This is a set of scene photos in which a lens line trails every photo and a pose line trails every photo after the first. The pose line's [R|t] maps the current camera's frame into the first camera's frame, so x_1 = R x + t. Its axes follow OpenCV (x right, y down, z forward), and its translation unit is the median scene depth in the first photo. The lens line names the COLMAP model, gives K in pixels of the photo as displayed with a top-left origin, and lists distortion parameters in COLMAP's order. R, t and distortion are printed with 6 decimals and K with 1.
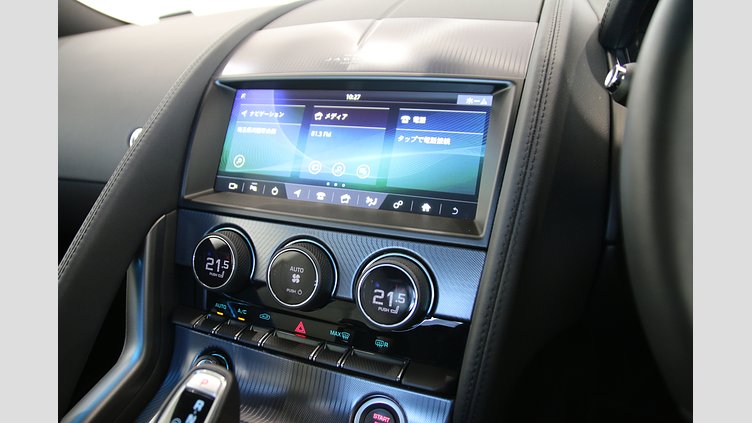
lens RADIAL K [[498.0, 0, 372.6], [0, 498.0, 214.1], [0, 0, 1]] dist [-0.118011, 0.042788]
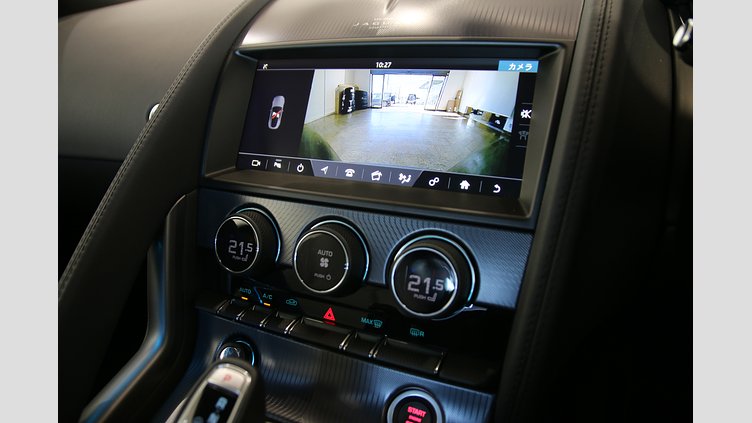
lens RADIAL K [[498.0, 0, 370.9], [0, 498.0, 214.1], [0, 0, 1]] dist [-0.118011, 0.042788]
pose [[0.998447, -0.005362, -0.055446, -0.014100], [0.008282, 0.998583, 0.052569, -0.008472], [0.055085, -0.052946, 0.997077, 0.075323]]
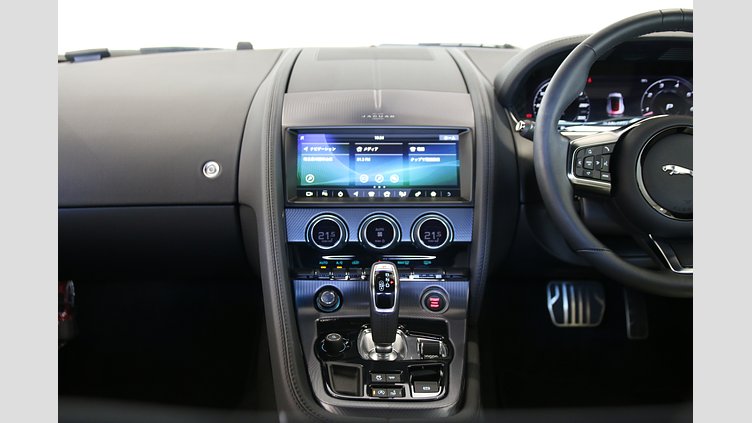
lens RADIAL K [[750.8, 0, 370.2], [0, 750.8, 214.2], [0, 0, 1]] dist [-0.009030, 0.000000]
pose [[0.922217, -0.070867, 0.380122, -1.186416], [0.109828, 0.990581, -0.081777, 0.265951], [-0.370746, 0.117165, 0.921314, -1.521110]]
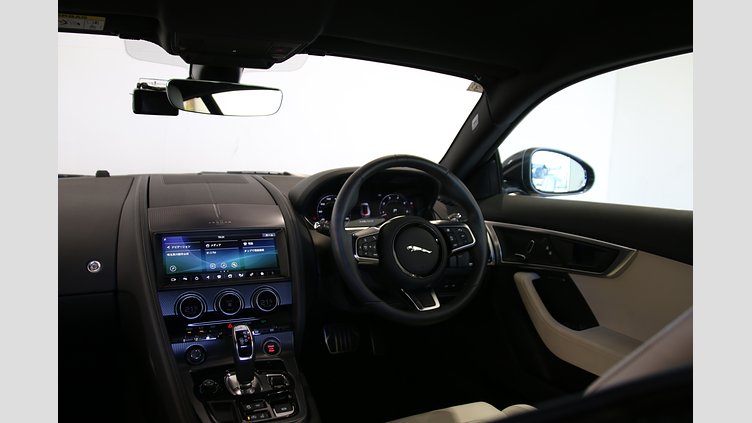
lens RADIAL K [[498.0, 0, 372.2], [0, 498.0, 211.4], [0, 0, 1]] dist [-0.118011, 0.042788]
pose [[0.679277, -0.037588, 0.732918, -1.457951], [0.214253, 0.965337, -0.149064, 0.190983], [-0.701910, 0.258286, 0.663785, -1.340007]]
